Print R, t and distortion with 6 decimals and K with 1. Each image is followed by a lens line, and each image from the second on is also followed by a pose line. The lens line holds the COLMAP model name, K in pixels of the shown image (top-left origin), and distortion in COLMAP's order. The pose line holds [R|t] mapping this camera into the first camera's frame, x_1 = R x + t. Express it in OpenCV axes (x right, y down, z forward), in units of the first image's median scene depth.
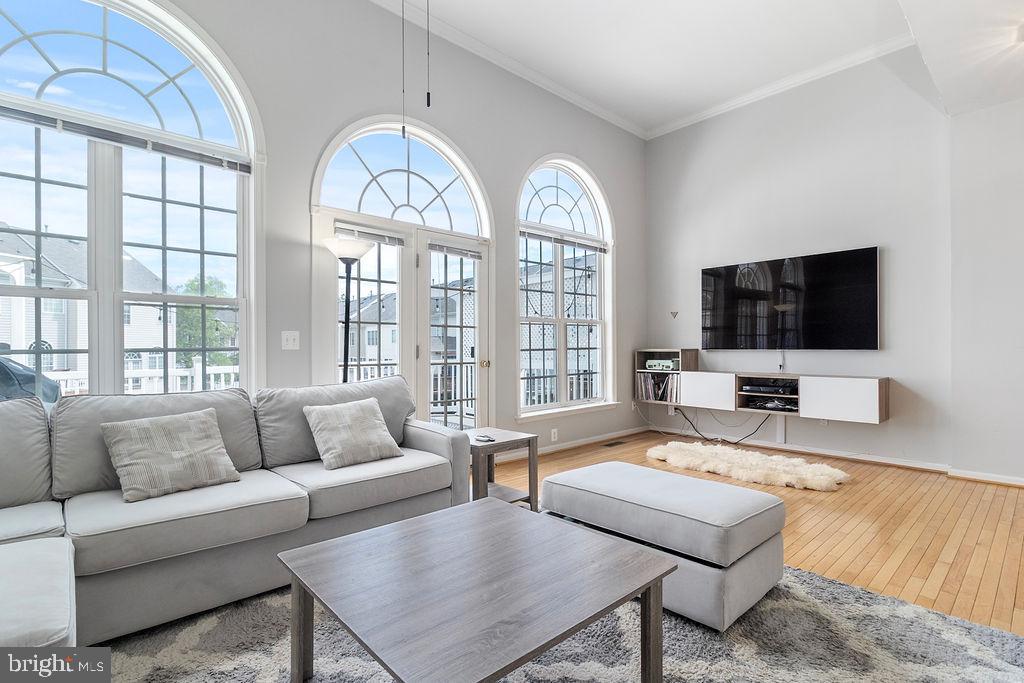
lens RADIAL K [[480.7, 0, 512.0], [0, 480.7, 341.5], [0, 0, 1]] dist [0.015702, -0.008169]
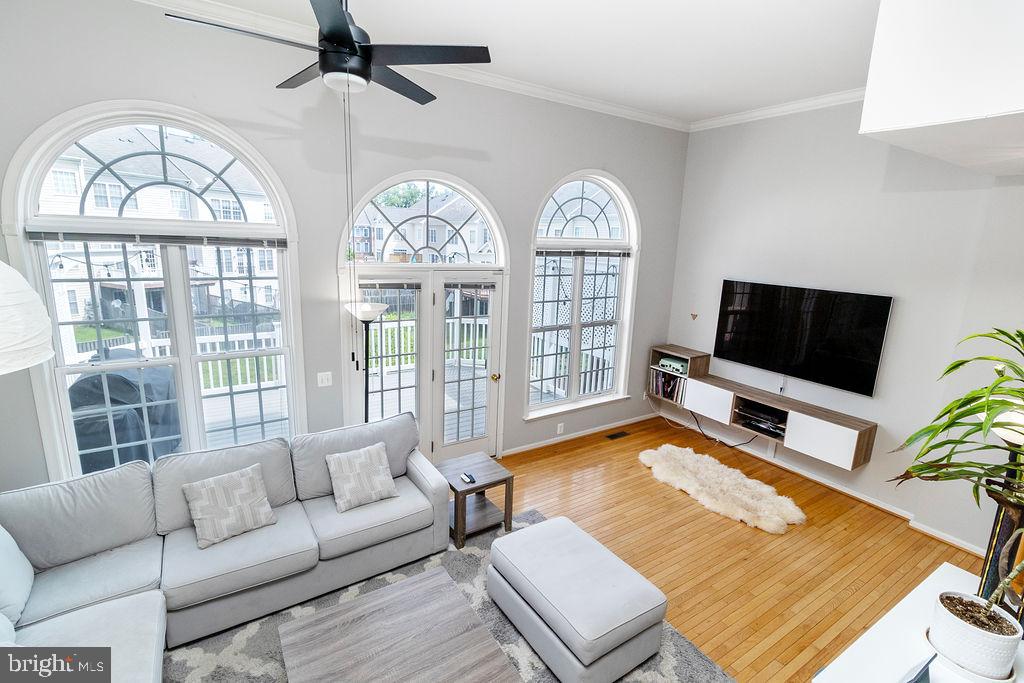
lens RADIAL K [[460.4, 0, 512.0], [0, 460.4, 341.5], [0, 0, 1]] dist [0.001214, 0.000240]
pose [[0.986816, 0.074694, -0.143579, 0.115739], [-0.043958, 0.977481, 0.206396, -0.229425], [0.155762, -0.197363, 0.967877, -0.039429]]
